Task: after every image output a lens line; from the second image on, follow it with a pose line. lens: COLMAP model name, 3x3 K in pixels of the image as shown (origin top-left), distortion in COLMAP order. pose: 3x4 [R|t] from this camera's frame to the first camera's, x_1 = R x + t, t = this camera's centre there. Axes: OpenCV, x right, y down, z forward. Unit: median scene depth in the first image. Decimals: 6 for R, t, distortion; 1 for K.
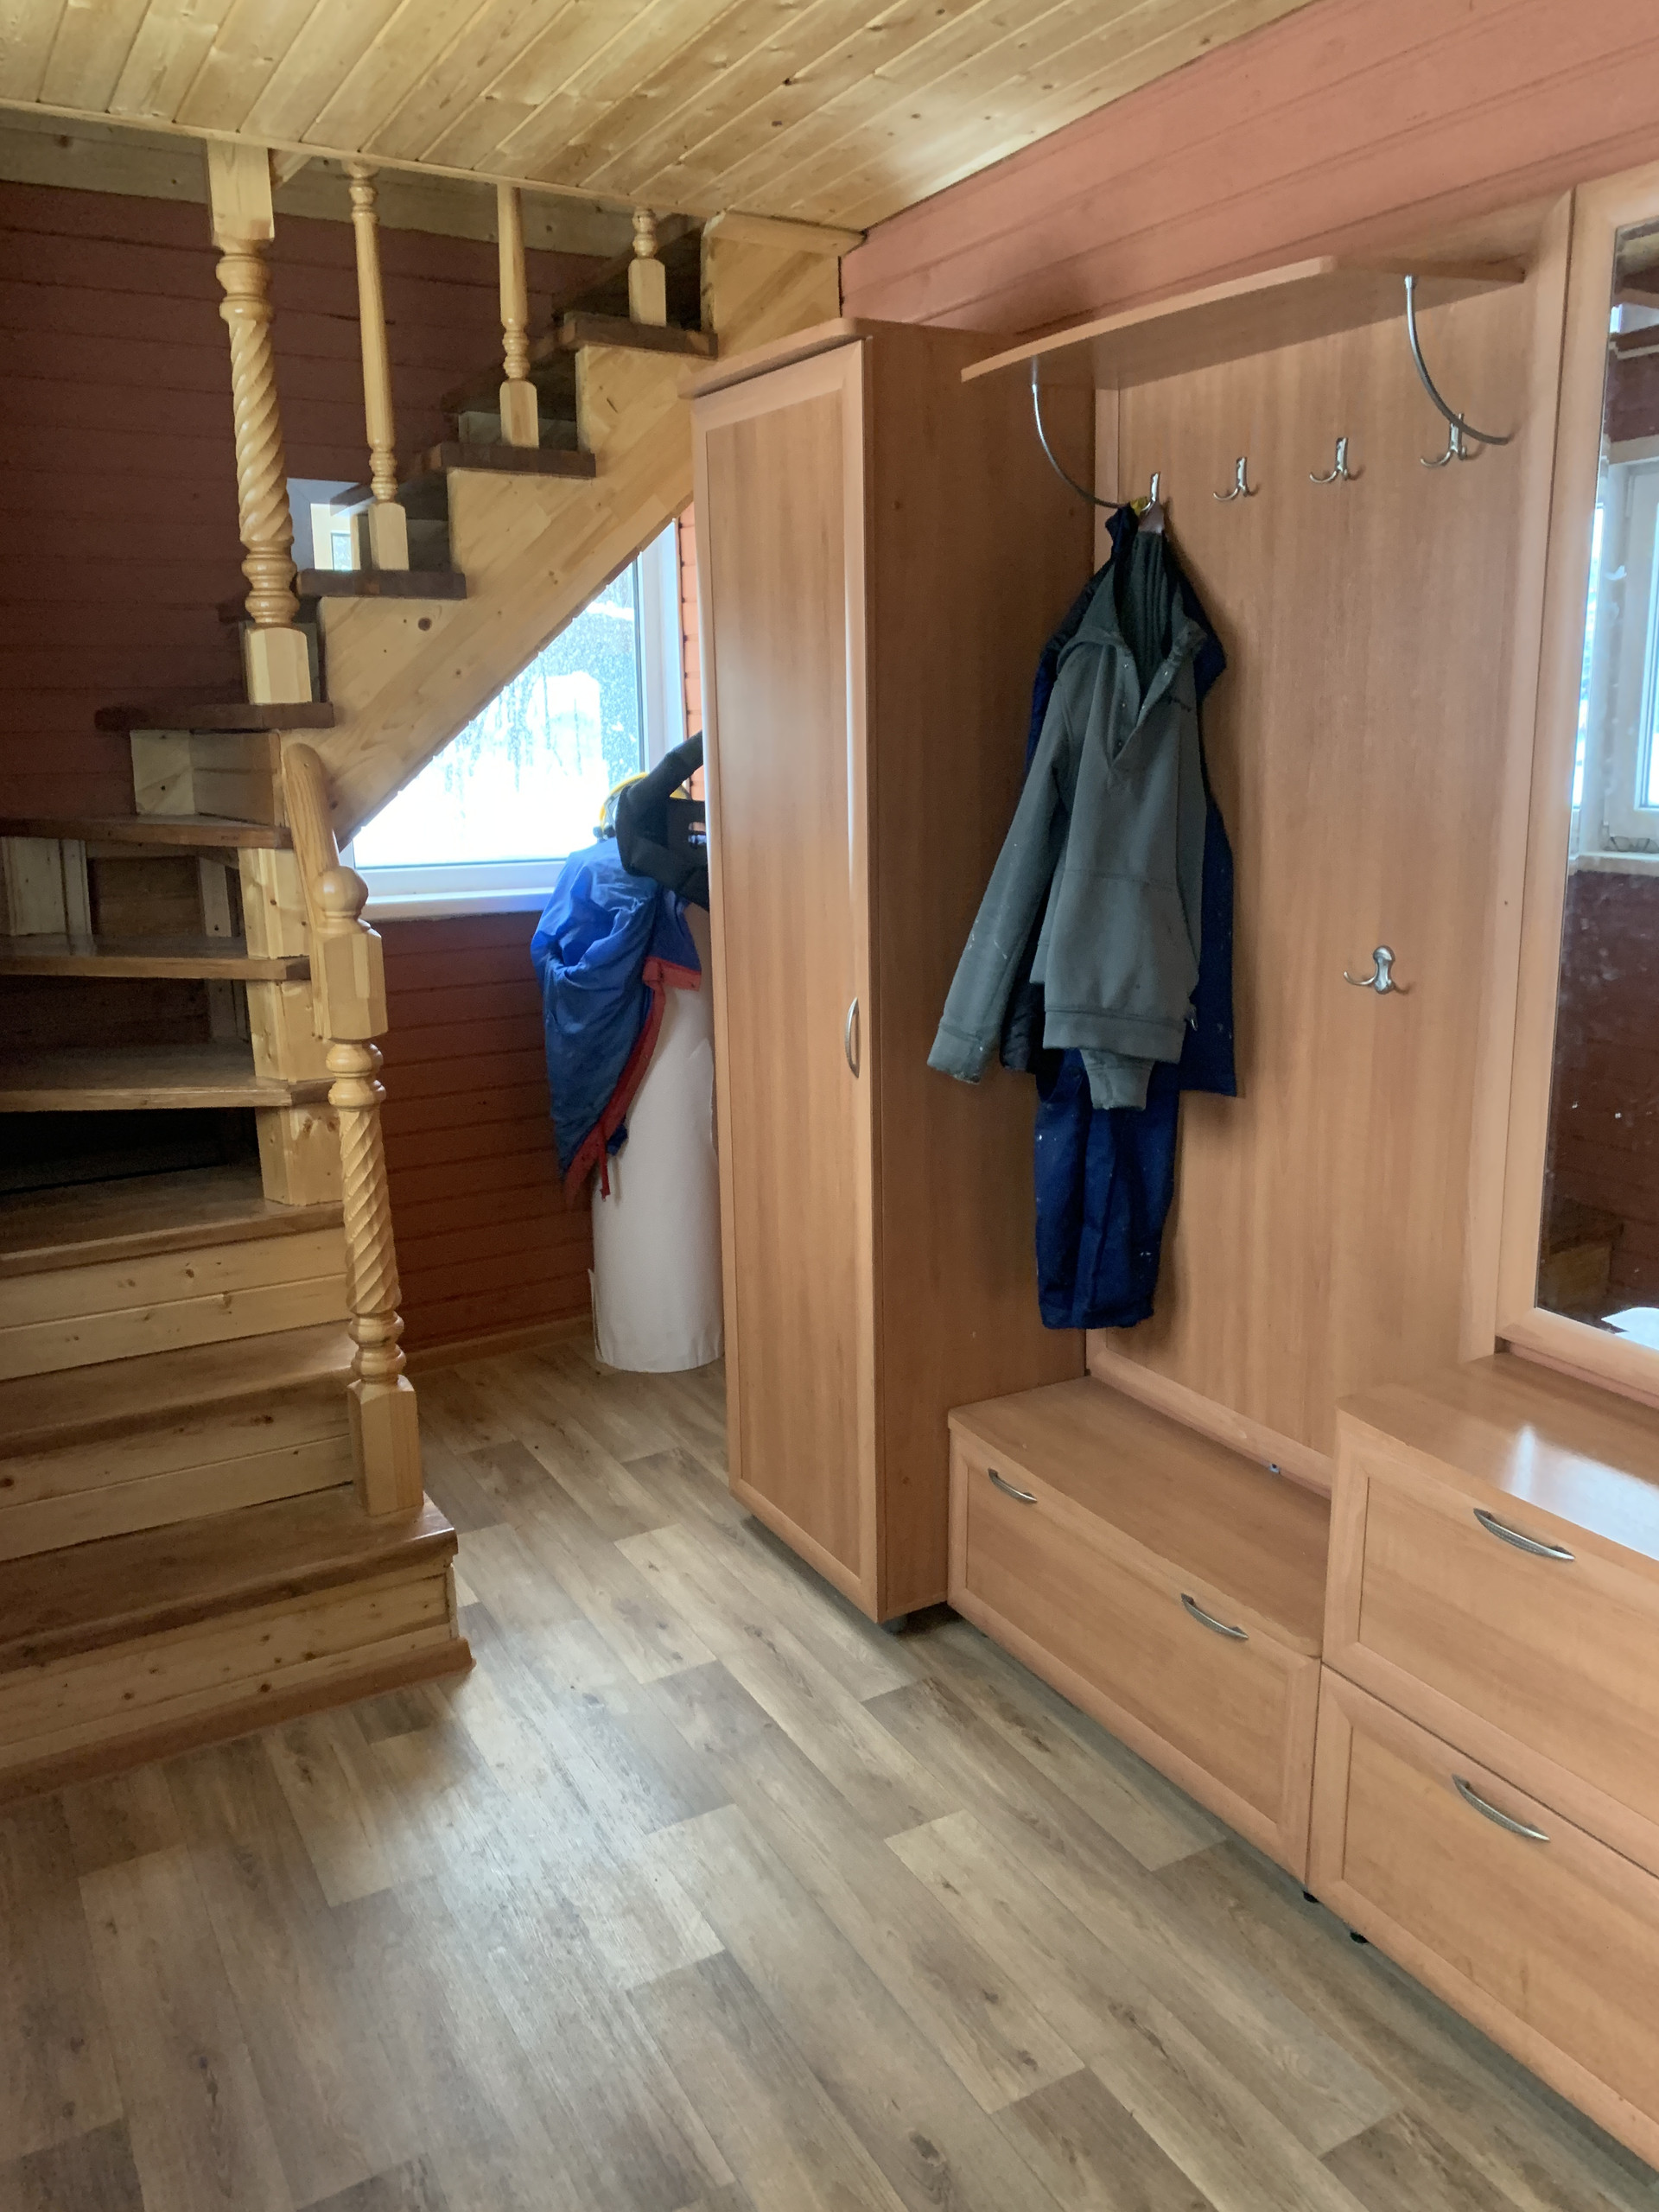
lens RADIAL K [[1672.0, 0, 863.4], [0, 1672.0, 1112.0], [0, 0, 1]] dist [0.010893, -0.046785]
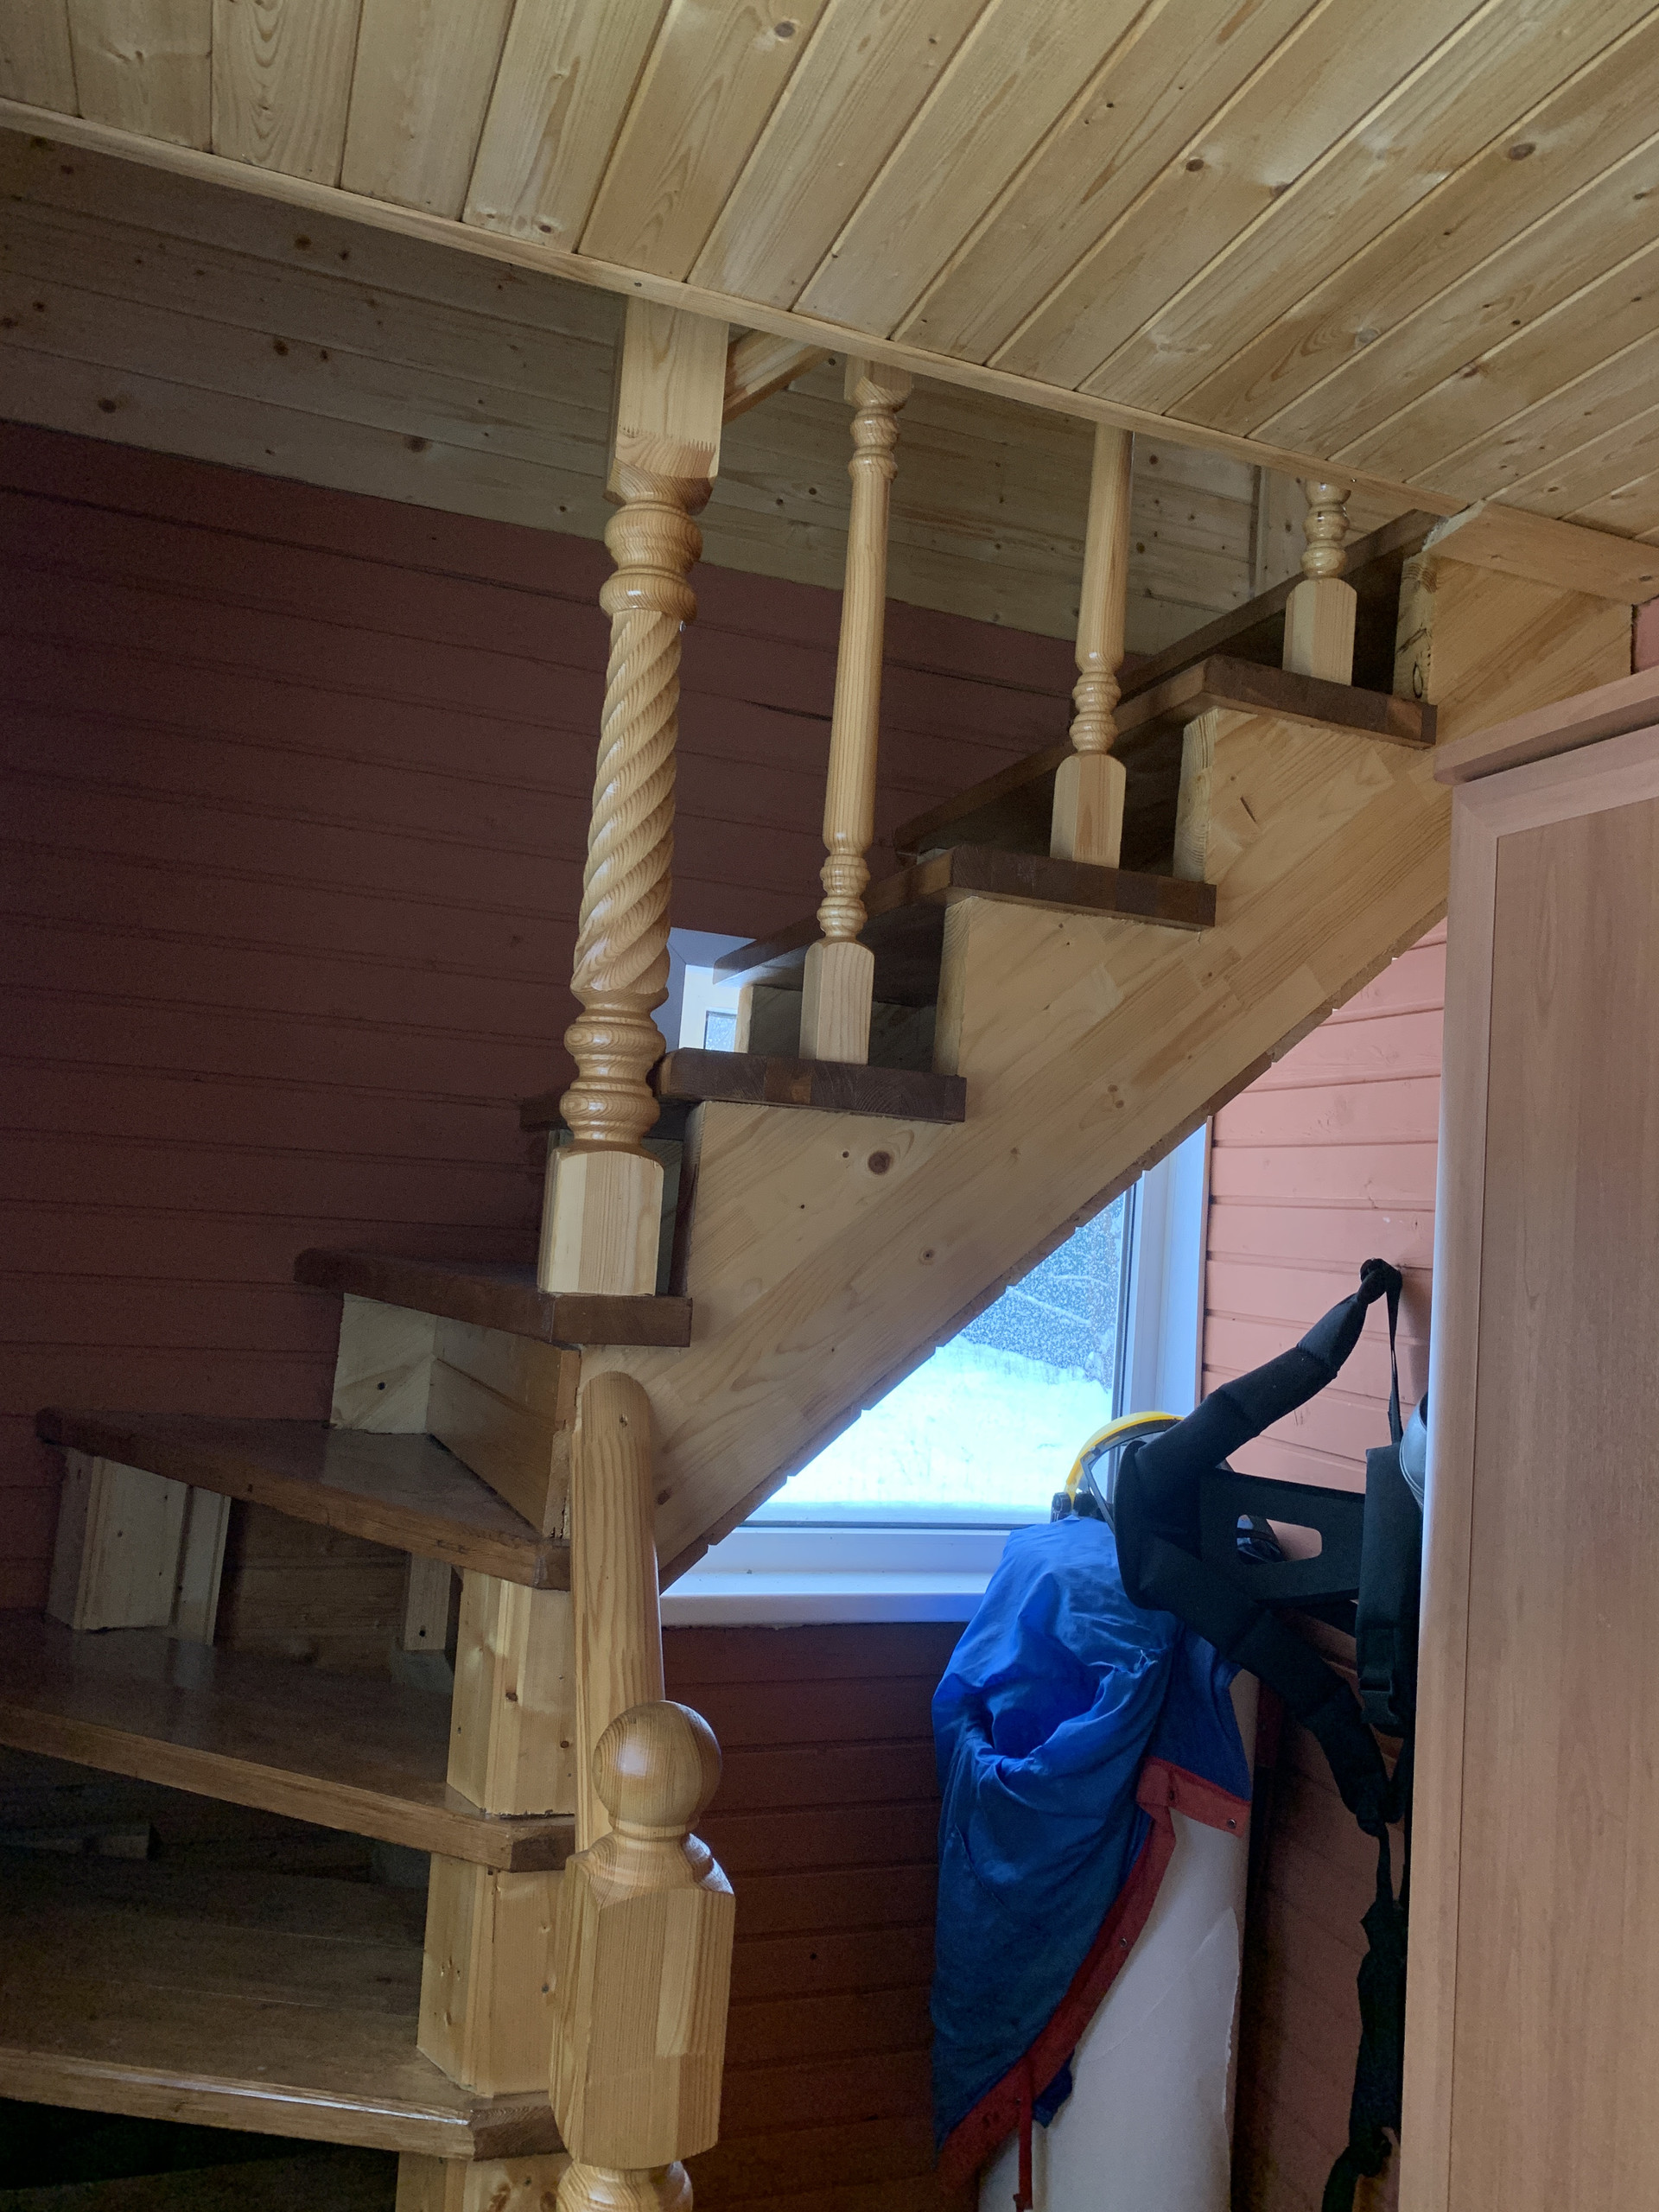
lens RADIAL K [[1702.3, 0, 840.7], [0, 1702.3, 1094.8], [0, 0, 1]] dist [-0.000689, -0.001613]
pose [[0.981279, 0.065799, -0.181002, -0.178429], [-0.118968, 0.946170, -0.301013, -0.149146], [0.151453, 0.316911, 0.936285, 0.489623]]
